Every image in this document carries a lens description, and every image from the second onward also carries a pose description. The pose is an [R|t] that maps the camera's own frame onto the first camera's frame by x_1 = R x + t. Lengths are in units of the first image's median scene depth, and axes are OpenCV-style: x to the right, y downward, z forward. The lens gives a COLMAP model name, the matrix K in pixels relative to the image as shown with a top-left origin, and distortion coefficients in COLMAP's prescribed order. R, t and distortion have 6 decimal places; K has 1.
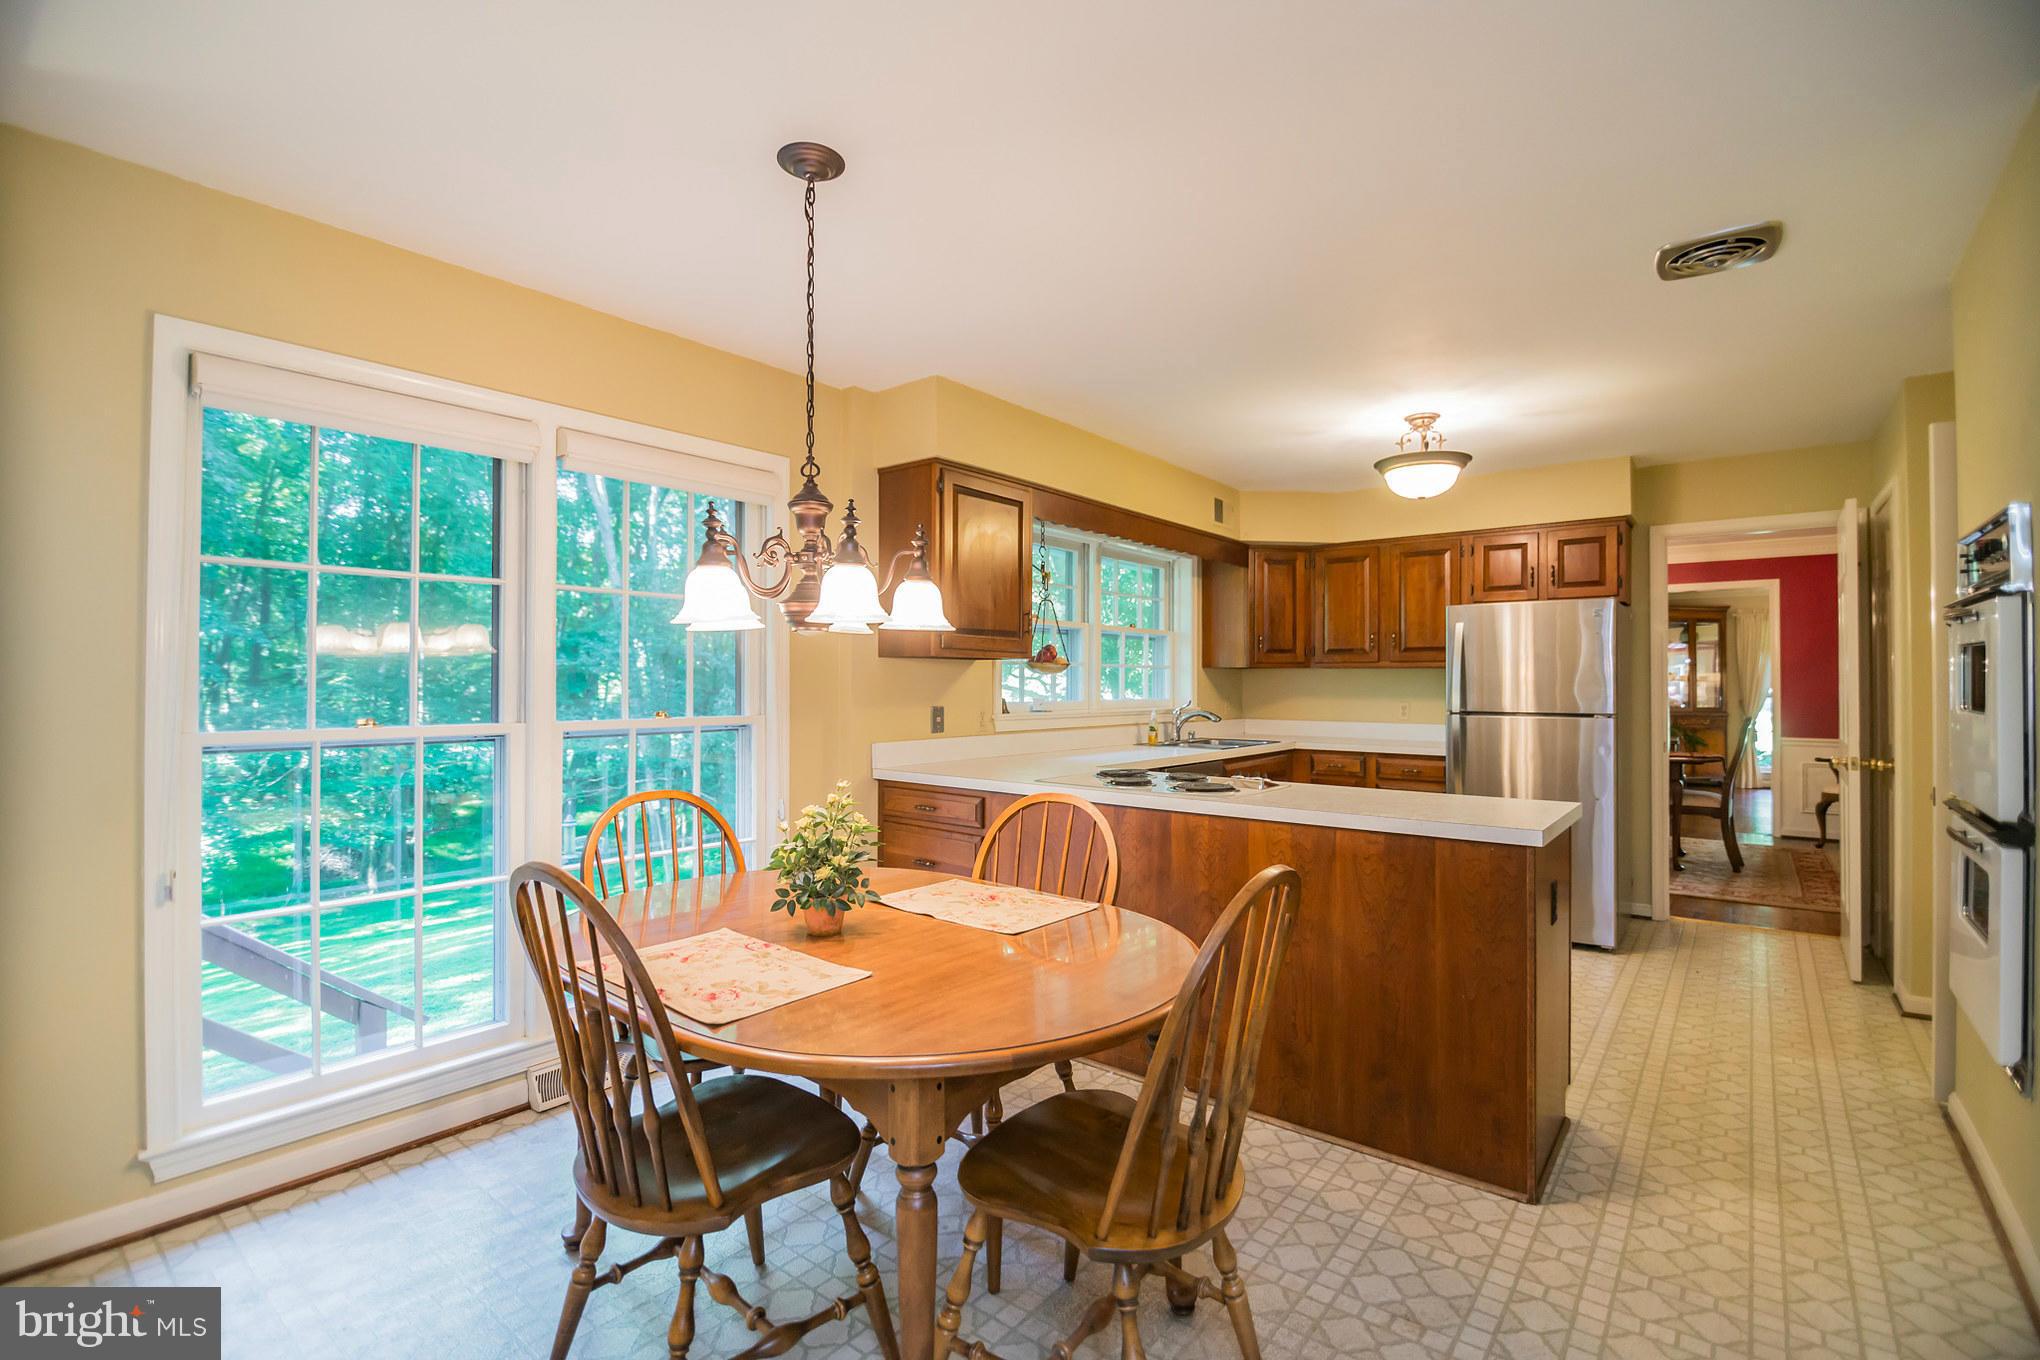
lens RADIAL K [[946.4, 0, 1020.0], [0, 946.4, 680.0], [0, 0, 1]] dist [-0.000345, -0.000270]
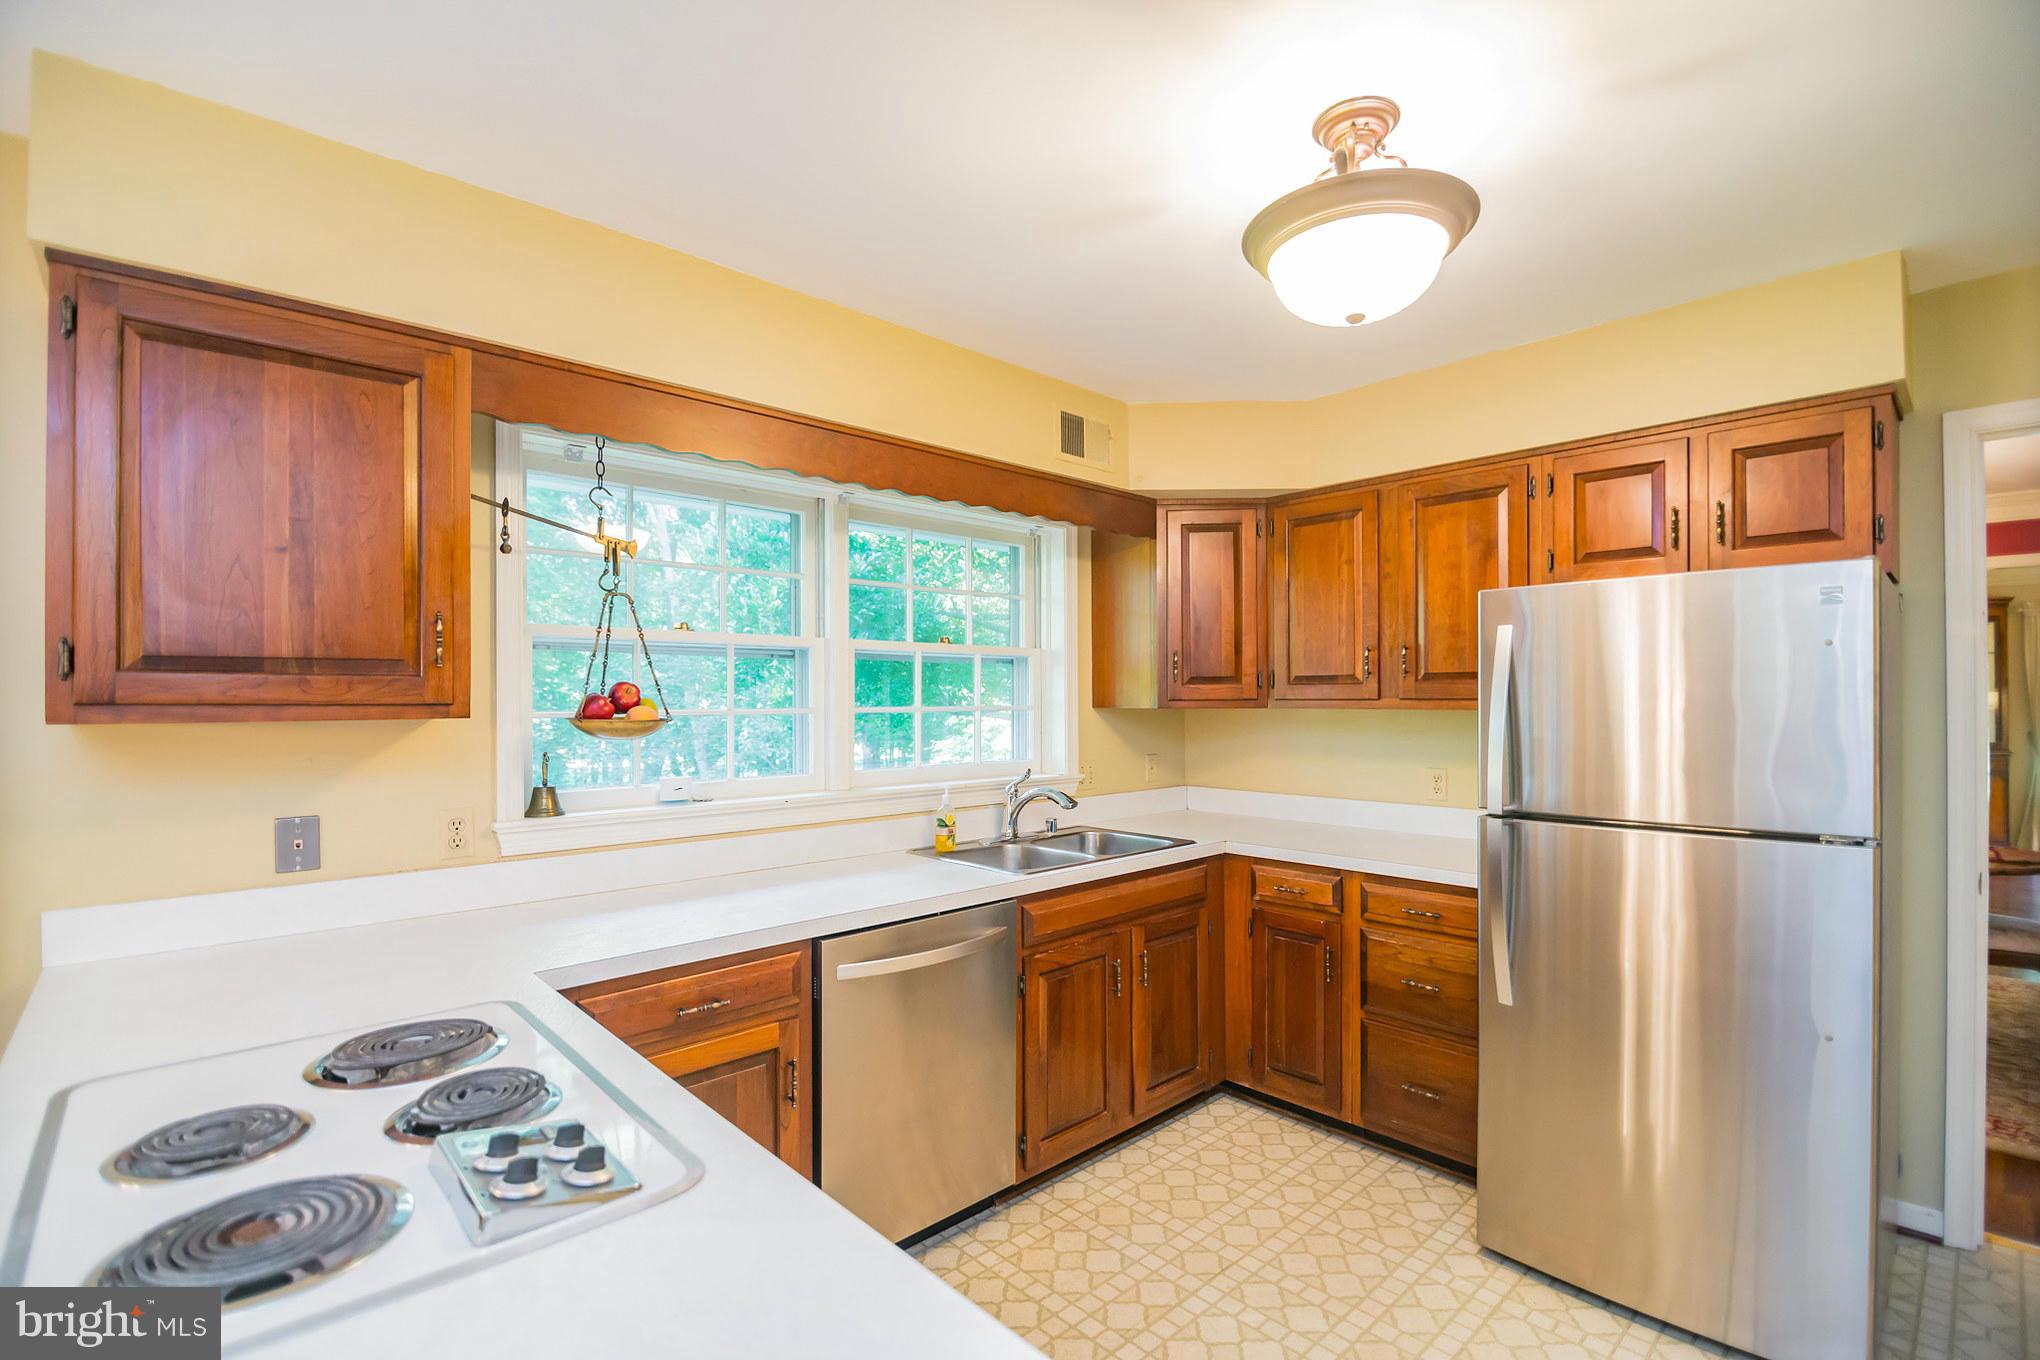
lens RADIAL K [[923.3, 0, 1023.2], [0, 923.3, 704.9], [0, 0, 1]] dist [-0.010856, -0.000724]
pose [[0.988363, -0.005985, -0.151999, 0.270978], [0.007509, 0.999927, 0.009456, -0.023817], [0.151931, -0.010487, 0.988335, 0.463374]]
